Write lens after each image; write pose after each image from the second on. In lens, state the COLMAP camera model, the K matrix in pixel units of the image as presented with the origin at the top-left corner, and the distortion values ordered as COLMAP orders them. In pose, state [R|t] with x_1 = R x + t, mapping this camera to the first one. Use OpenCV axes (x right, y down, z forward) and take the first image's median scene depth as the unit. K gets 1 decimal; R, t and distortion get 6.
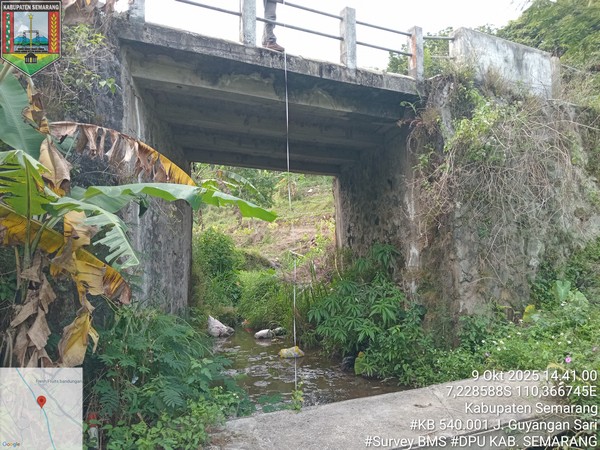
lens RADIAL K [[446.8, 0, 299.9], [0, 446.8, 226.3], [0, 0, 1]] dist [0.065473, -0.142254]
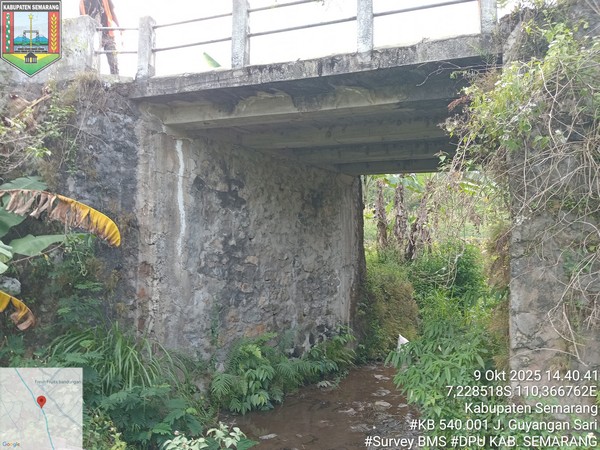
lens RADIAL K [[446.8, 0, 299.9], [0, 446.8, 226.3], [0, 0, 1]] dist [0.065473, -0.142254]
pose [[0.704074, -0.026717, -0.709624, 0.550166], [0.030008, 0.999519, -0.007858, -0.042536], [0.709493, -0.015762, 0.704537, 0.344788]]
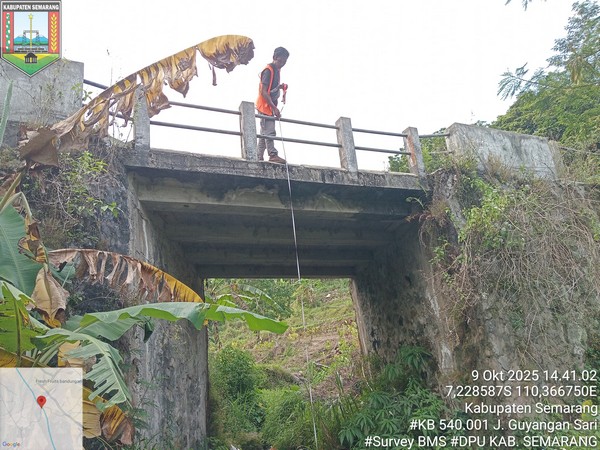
lens RADIAL K [[446.8, 0, 299.9], [0, 446.8, 226.3], [0, 0, 1]] dist [0.065473, -0.142254]
pose [[0.994468, -0.101769, -0.026000, 0.008048], [0.092762, 0.967041, -0.237122, -0.000793], [0.049275, 0.233399, 0.971132, 0.033312]]
